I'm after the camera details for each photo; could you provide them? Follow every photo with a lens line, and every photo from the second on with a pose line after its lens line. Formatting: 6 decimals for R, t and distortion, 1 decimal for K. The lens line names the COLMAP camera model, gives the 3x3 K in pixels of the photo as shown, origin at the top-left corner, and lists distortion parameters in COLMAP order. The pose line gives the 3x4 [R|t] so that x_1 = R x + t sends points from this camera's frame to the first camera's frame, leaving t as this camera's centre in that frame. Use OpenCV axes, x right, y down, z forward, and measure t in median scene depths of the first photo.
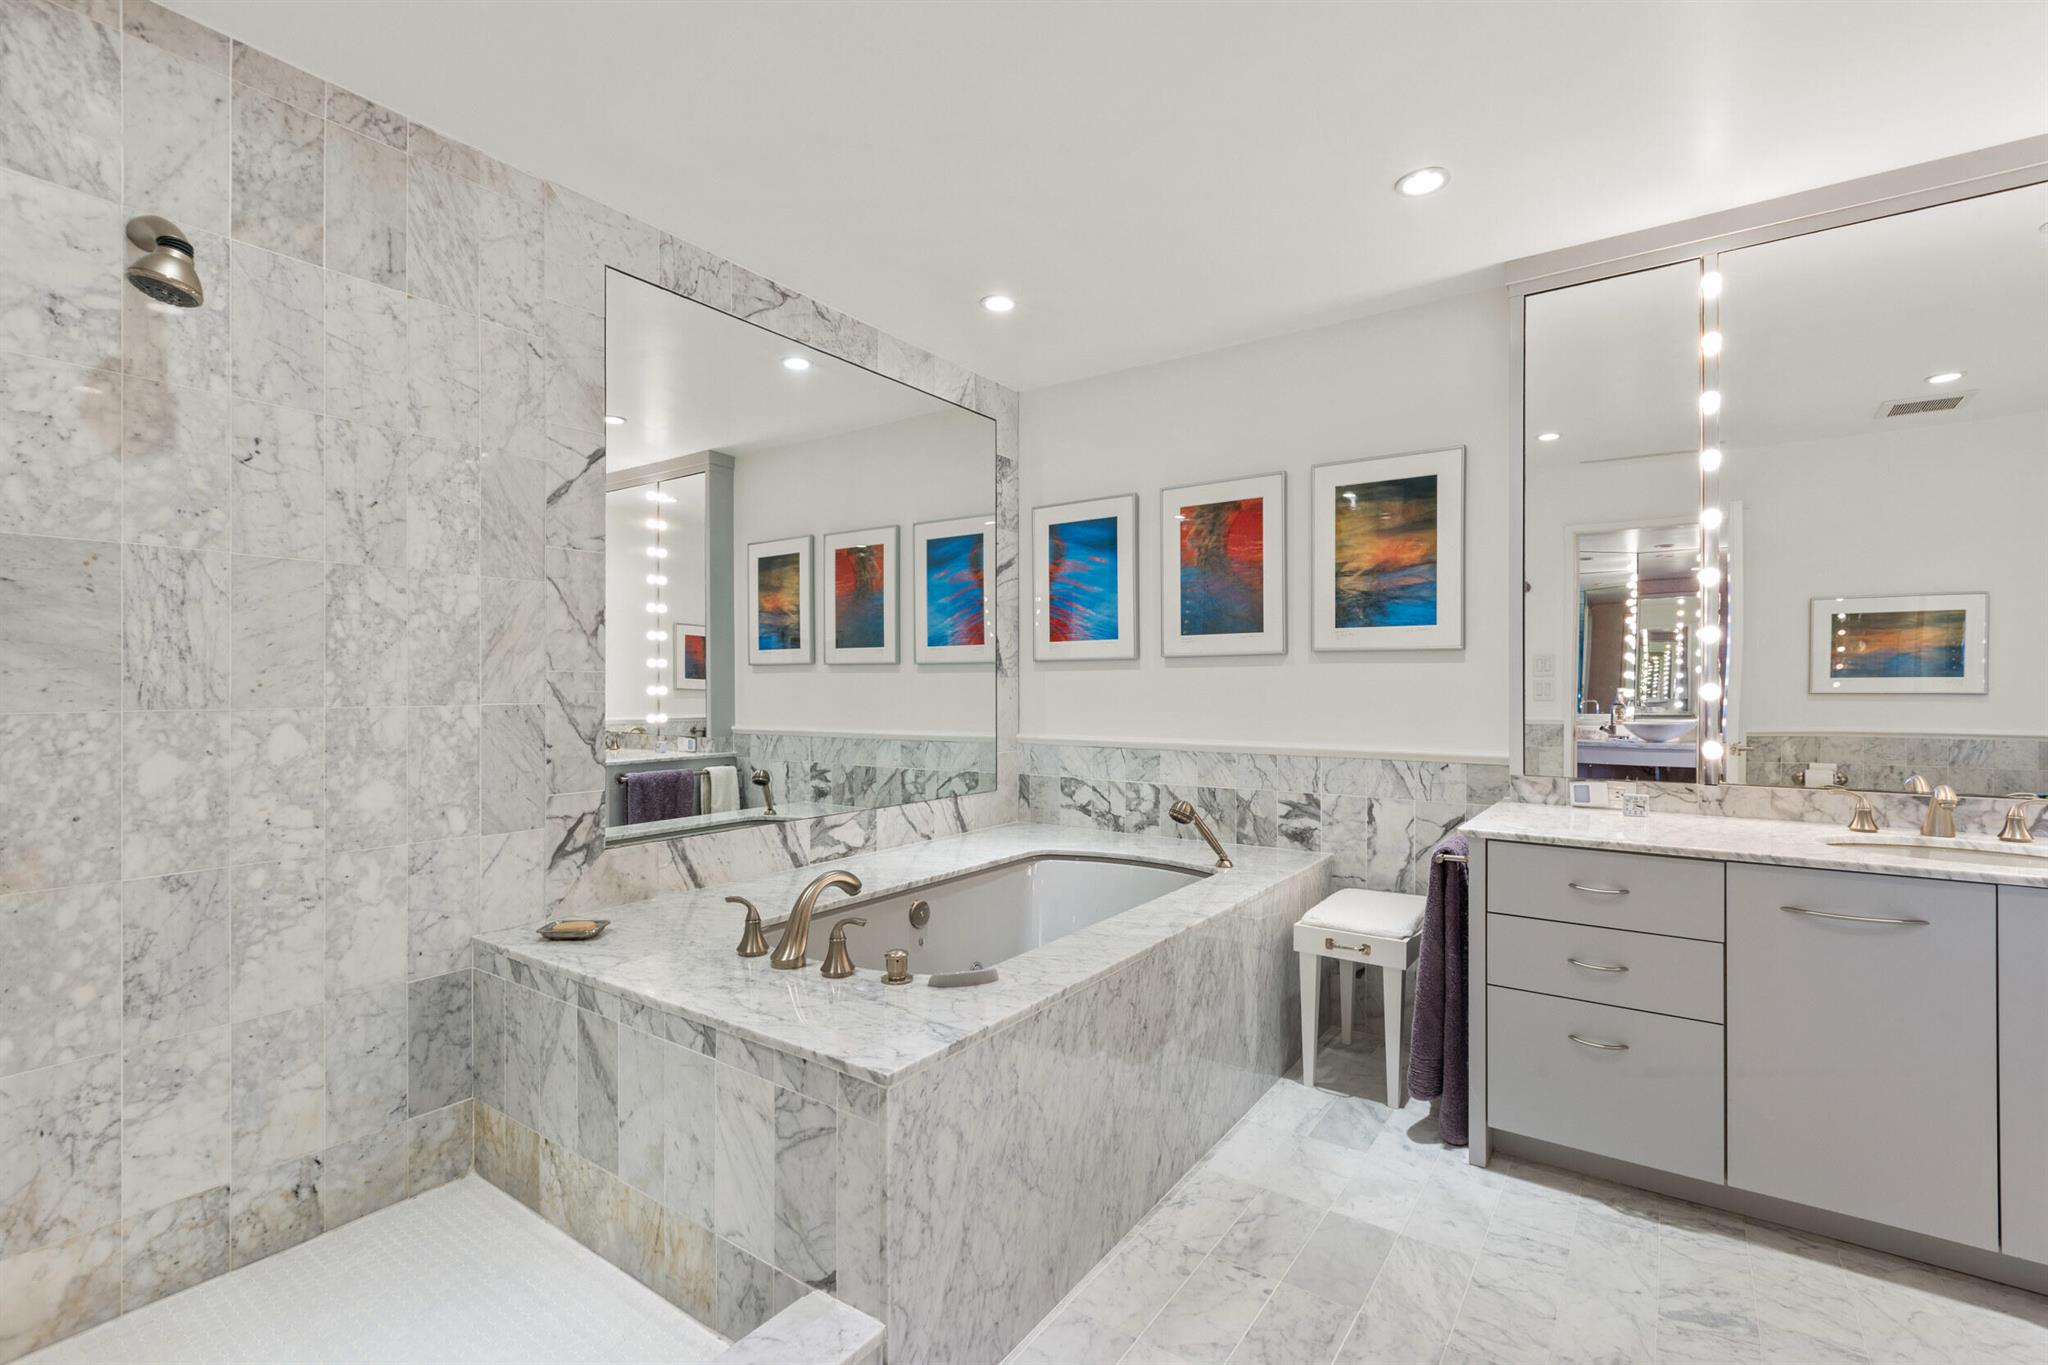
lens RADIAL K [[938.1, 0, 1032.9], [0, 938.1, 675.6], [0, 0, 1]] dist [0.003777, 0.000104]
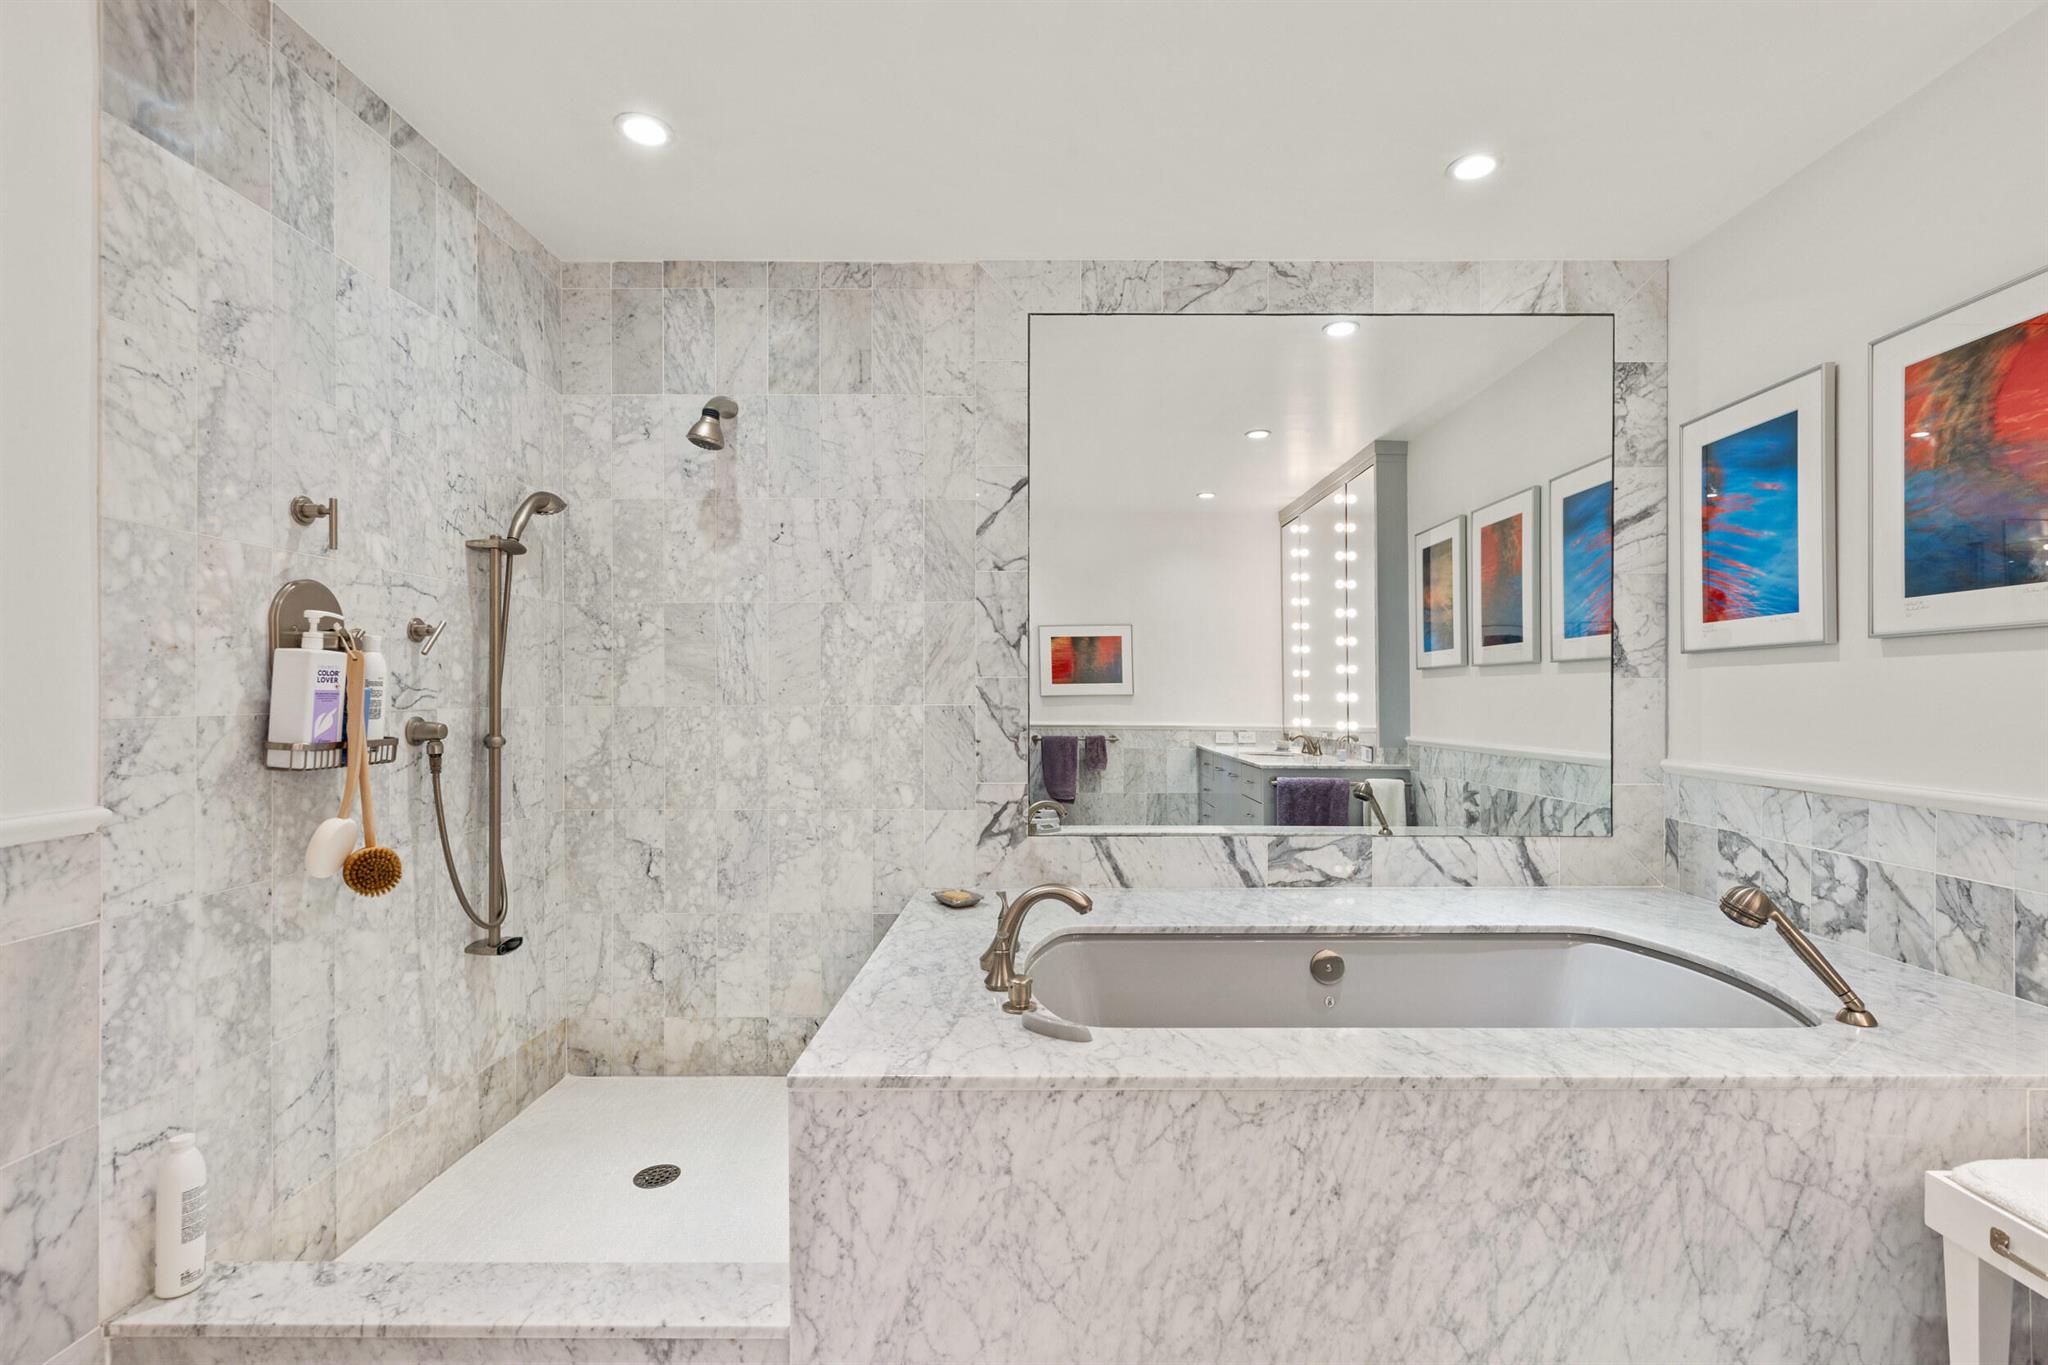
lens RADIAL K [[930.6, 0, 1028.8], [0, 930.6, 689.6], [0, 0, 1]] dist [-0.001584, 0.000499]
pose [[0.561983, -0.004213, -0.827138, 0.515241], [0.009503, 0.999954, 0.001363, 0.010024], [0.827094, -0.008627, 0.561997, 0.419282]]
